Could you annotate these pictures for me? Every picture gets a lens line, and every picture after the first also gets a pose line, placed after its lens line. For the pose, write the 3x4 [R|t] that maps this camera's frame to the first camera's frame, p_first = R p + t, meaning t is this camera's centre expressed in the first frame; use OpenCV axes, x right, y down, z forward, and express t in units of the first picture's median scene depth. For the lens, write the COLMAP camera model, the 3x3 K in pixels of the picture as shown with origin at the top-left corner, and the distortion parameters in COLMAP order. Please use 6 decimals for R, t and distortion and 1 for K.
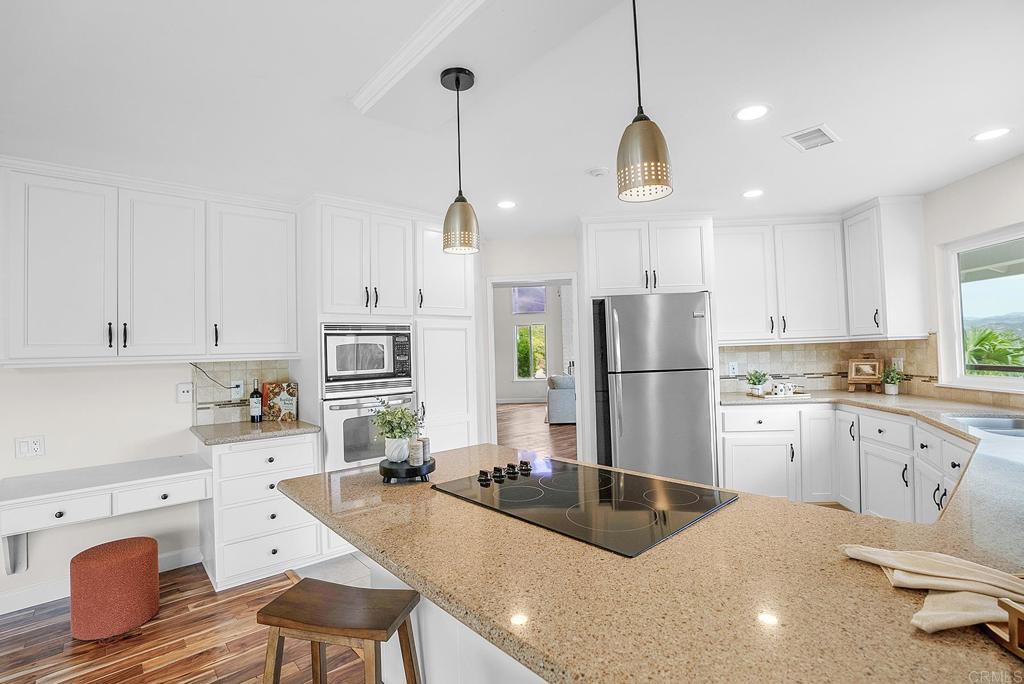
lens RADIAL K [[491.2, 0, 507.2], [0, 491.2, 335.0], [0, 0, 1]] dist [-0.062968, 0.020509]
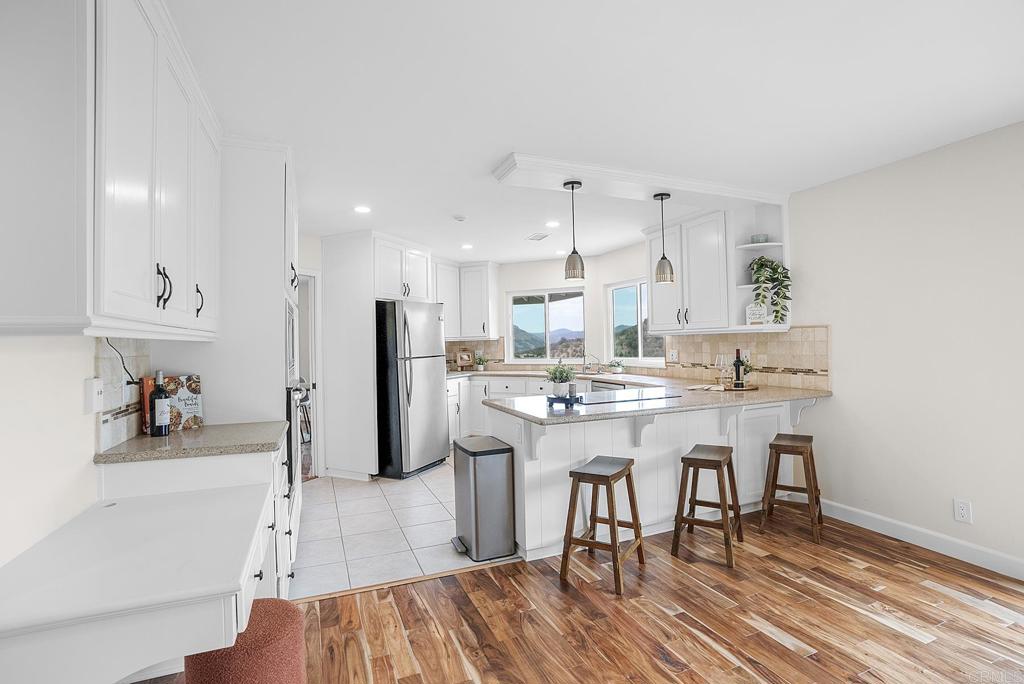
lens RADIAL K [[491.2, 0, 508.1], [0, 491.2, 335.8], [0, 0, 1]] dist [-0.062968, 0.020509]
pose [[0.324414, 0.036210, 0.945222, -0.930356], [-0.016465, 0.999332, -0.032632, 0.053480], [-0.945772, -0.004977, 0.324793, 0.312121]]
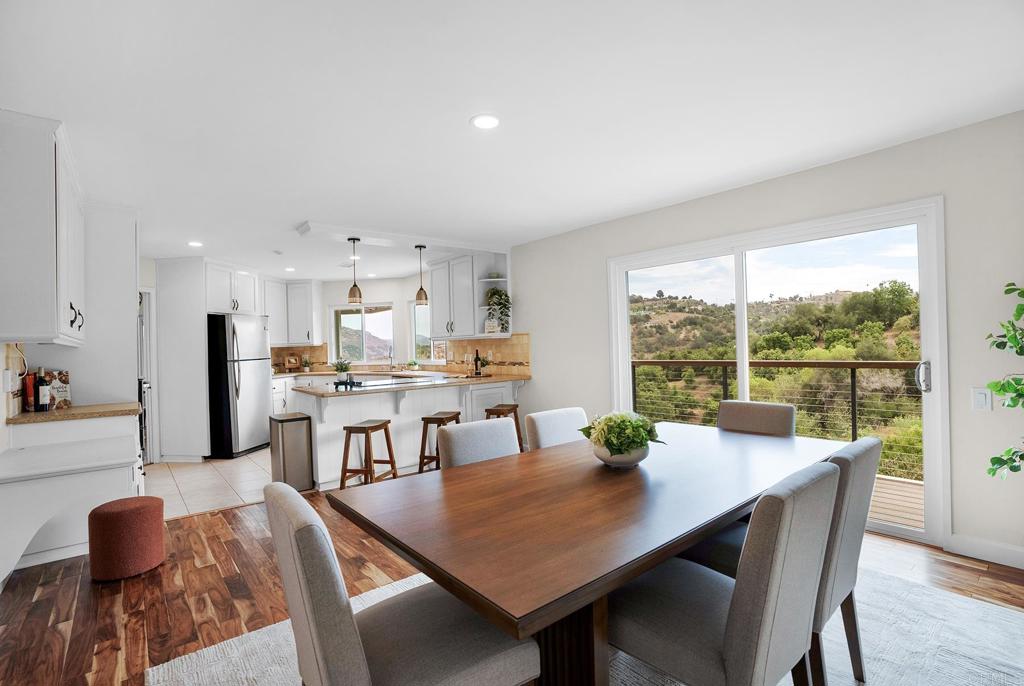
lens RADIAL K [[491.2, 0, 516.5], [0, 491.2, 340.6], [0, 0, 1]] dist [-0.062968, 0.020509]
pose [[0.022794, 0.037836, 0.999024, -1.359518], [0.001187, 0.999282, -0.037873, 0.070873], [-0.999739, 0.002049, 0.022733, 0.022107]]
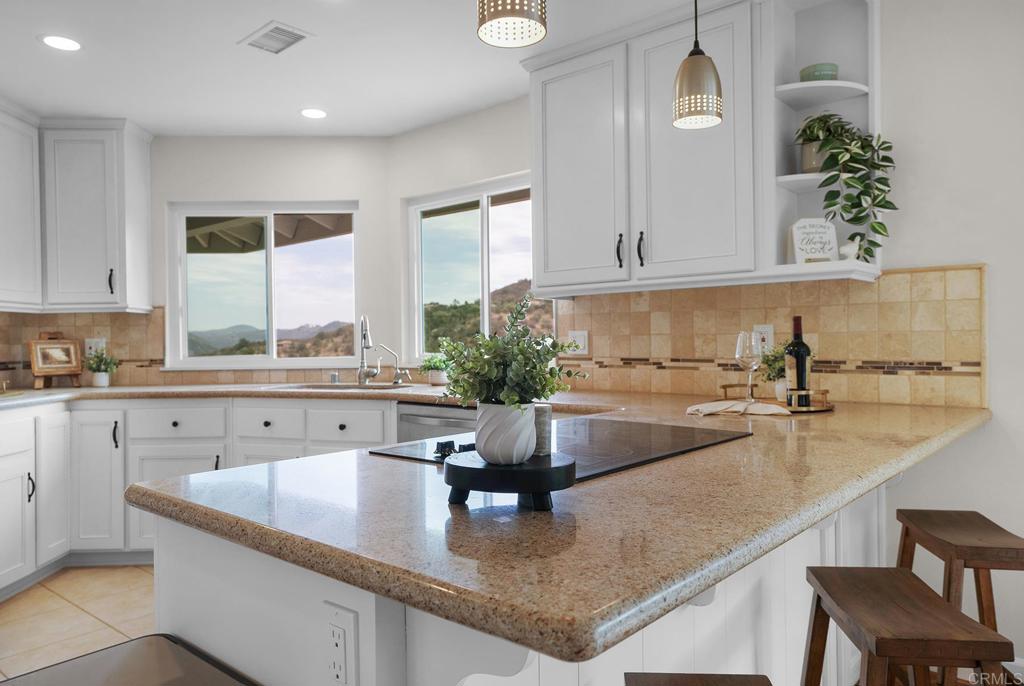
lens RADIAL K [[722.4, 0, 514.7], [0, 722.4, 344.9], [0, 0, 1]] dist [0.001211, 0.011110]
pose [[-0.140518, 0.027643, 0.989692, -0.411039], [-0.010813, 0.999508, -0.029452, 0.088394], [-0.990019, -0.014840, -0.140150, 0.533953]]
